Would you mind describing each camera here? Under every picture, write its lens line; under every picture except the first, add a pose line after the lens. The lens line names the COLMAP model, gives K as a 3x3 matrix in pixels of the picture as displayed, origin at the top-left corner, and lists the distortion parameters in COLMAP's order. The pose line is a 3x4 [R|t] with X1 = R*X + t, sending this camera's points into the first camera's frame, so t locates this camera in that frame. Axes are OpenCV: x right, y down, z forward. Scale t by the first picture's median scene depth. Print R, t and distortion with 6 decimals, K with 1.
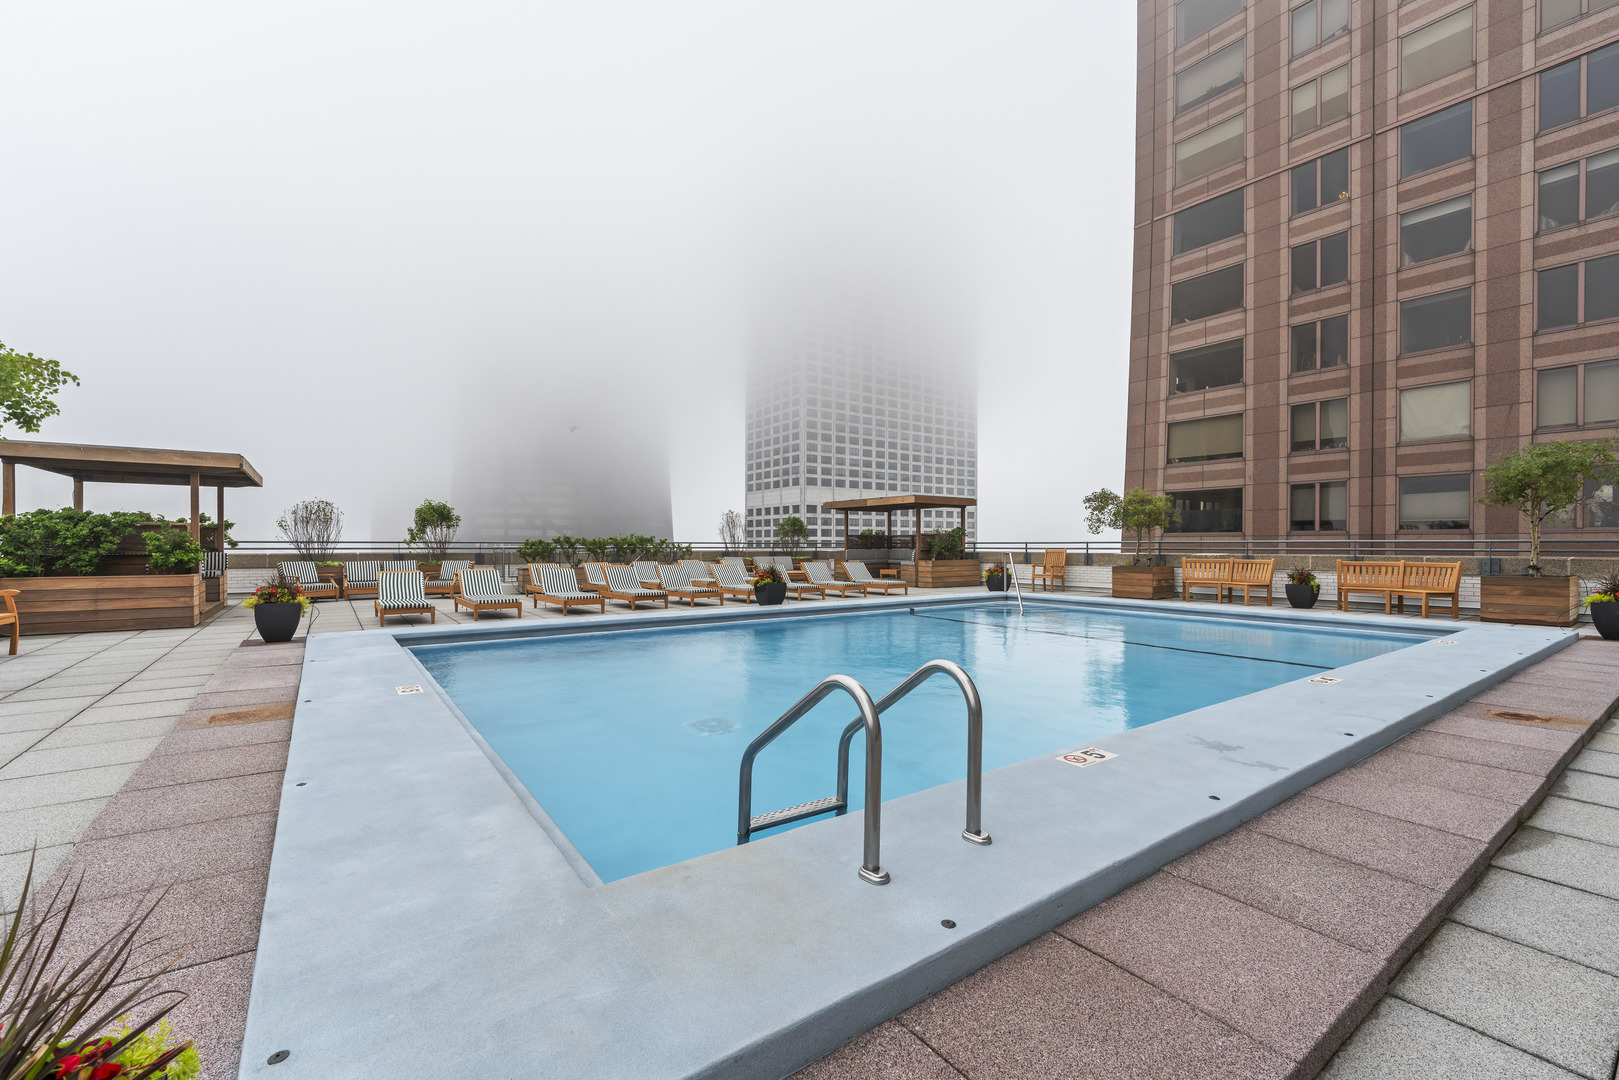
lens RADIAL K [[665.2, 0, 785.3], [0, 665.2, 552.0], [0, 0, 1]] dist [0.002242, -0.001319]
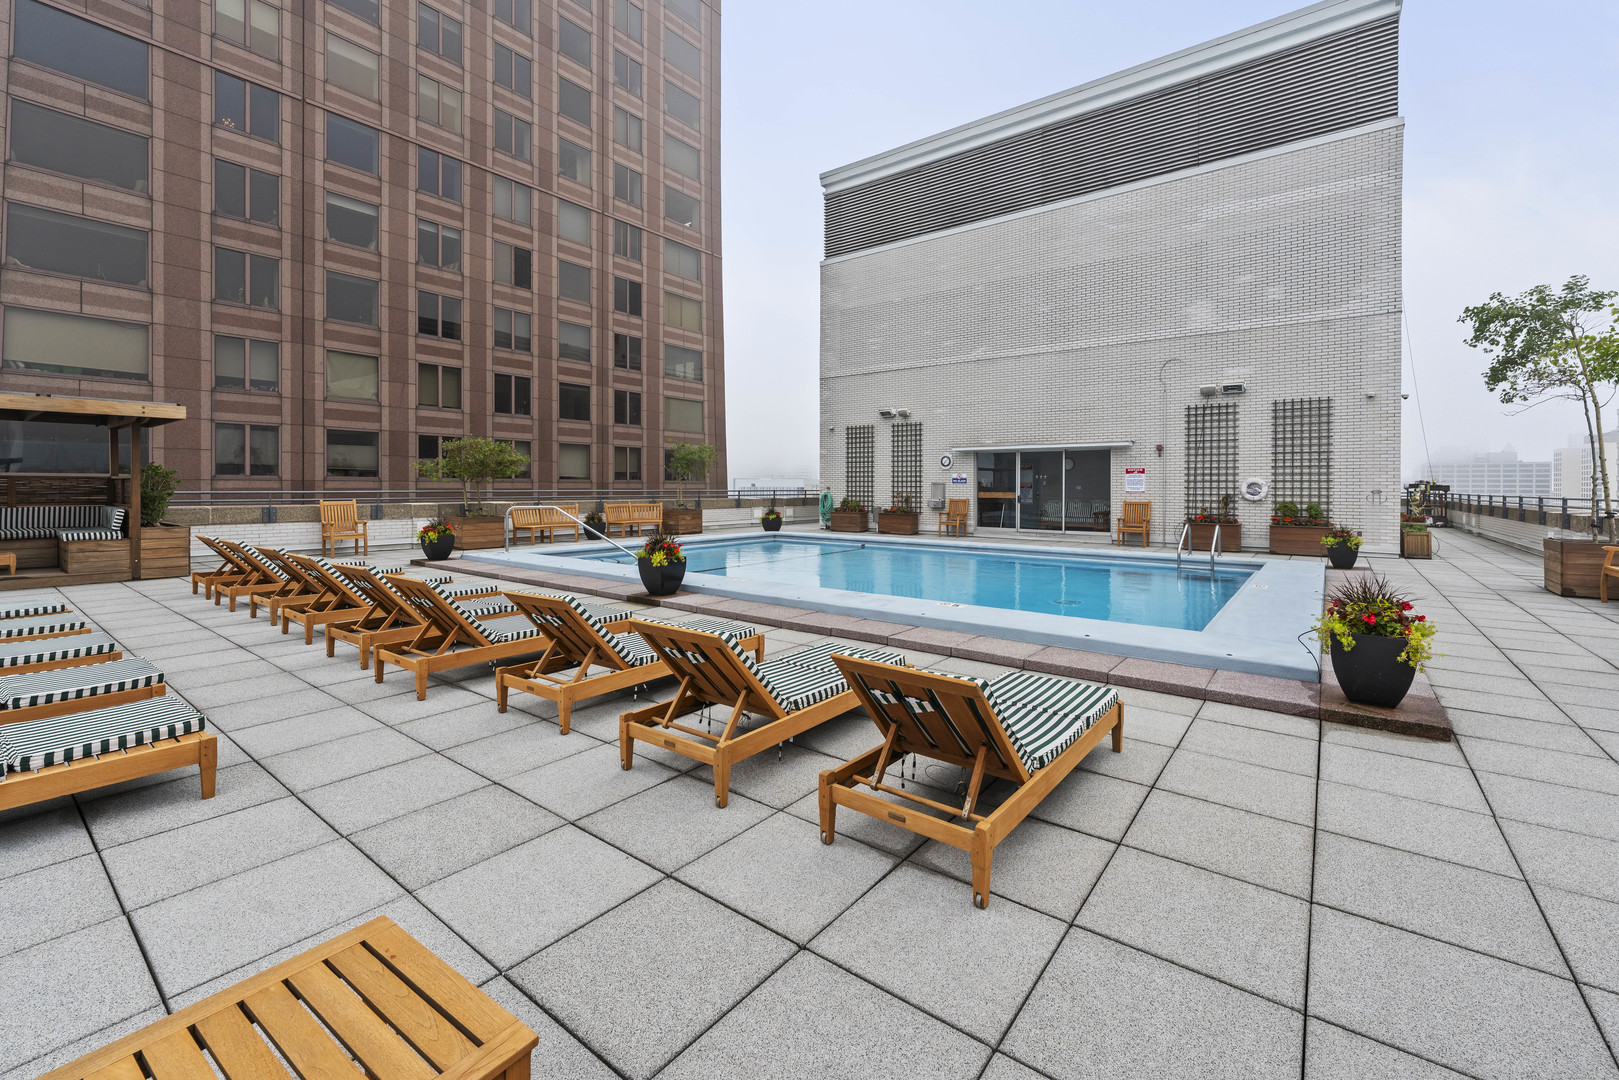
lens RADIAL K [[665.2, 0, 839.3], [0, 665.2, 487.5], [0, 0, 1]] dist [0.002242, -0.001319]
pose [[-0.324399, -0.003775, 0.945913, -0.356865], [0.007343, 0.999952, 0.006509, -0.014353], [-0.945892, 0.009057, -0.324356, 0.501806]]
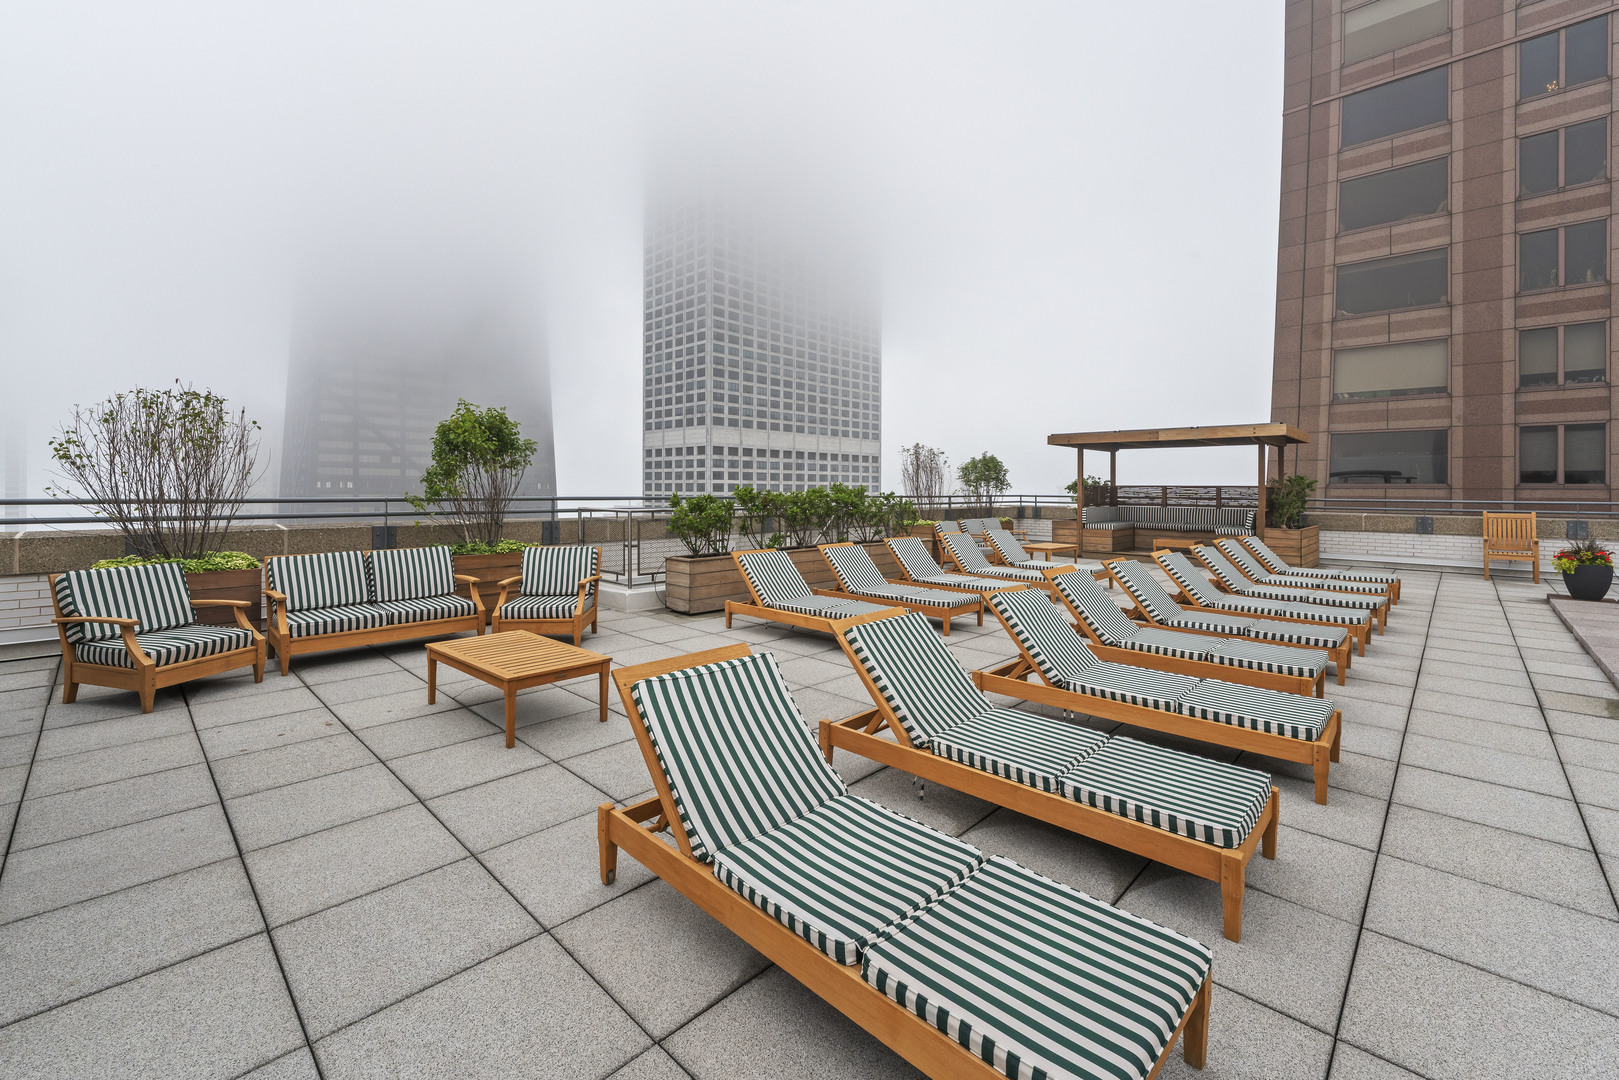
lens RADIAL K [[665.2, 0, 779.7], [0, 665.2, 486.1], [0, 0, 1]] dist [0.002242, -0.001319]
pose [[0.982998, 0.007624, 0.183455, -0.282669], [-0.005249, 0.999896, -0.013429, -0.012896], [-0.183539, 0.012237, 0.982936, 0.366971]]
